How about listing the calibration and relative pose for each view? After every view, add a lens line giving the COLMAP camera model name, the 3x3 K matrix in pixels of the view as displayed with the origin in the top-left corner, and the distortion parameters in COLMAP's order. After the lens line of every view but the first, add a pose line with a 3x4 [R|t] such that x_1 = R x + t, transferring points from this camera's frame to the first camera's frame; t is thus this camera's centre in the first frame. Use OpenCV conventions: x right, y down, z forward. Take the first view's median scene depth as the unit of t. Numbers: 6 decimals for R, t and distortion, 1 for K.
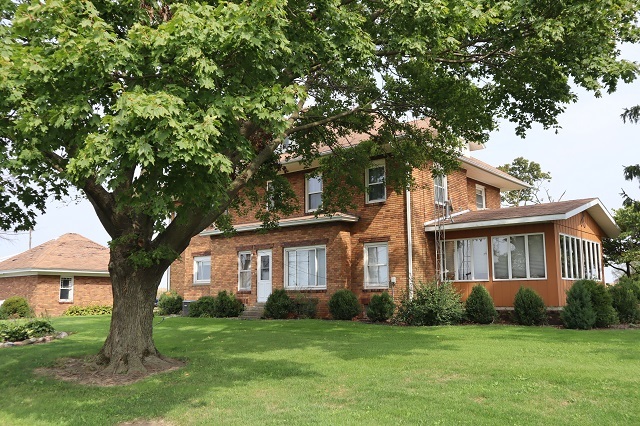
lens RADIAL K [[583.5, 0, 320.0], [0, 583.5, 213.0], [0, 0, 1]] dist [-0.005309, -0.000867]
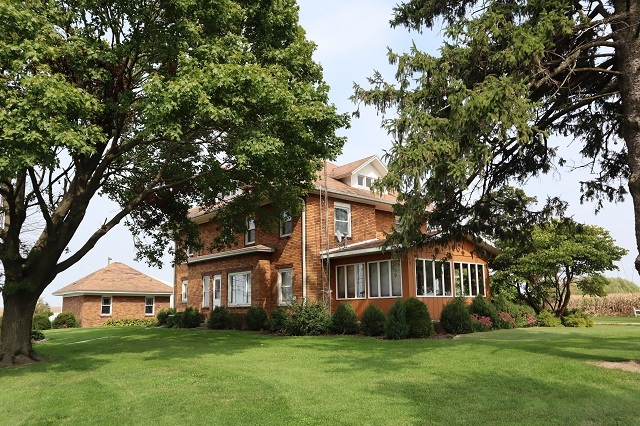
lens RADIAL K [[517.5, 0, 320.0], [0, 517.5, 213.0], [0, 0, 1]] dist [0.009000, 0.004740]
pose [[0.978498, -0.039263, -0.202485, 0.377476], [0.030756, 0.998514, -0.044988, -0.014924], [0.203951, 0.037793, 0.978251, -0.070027]]
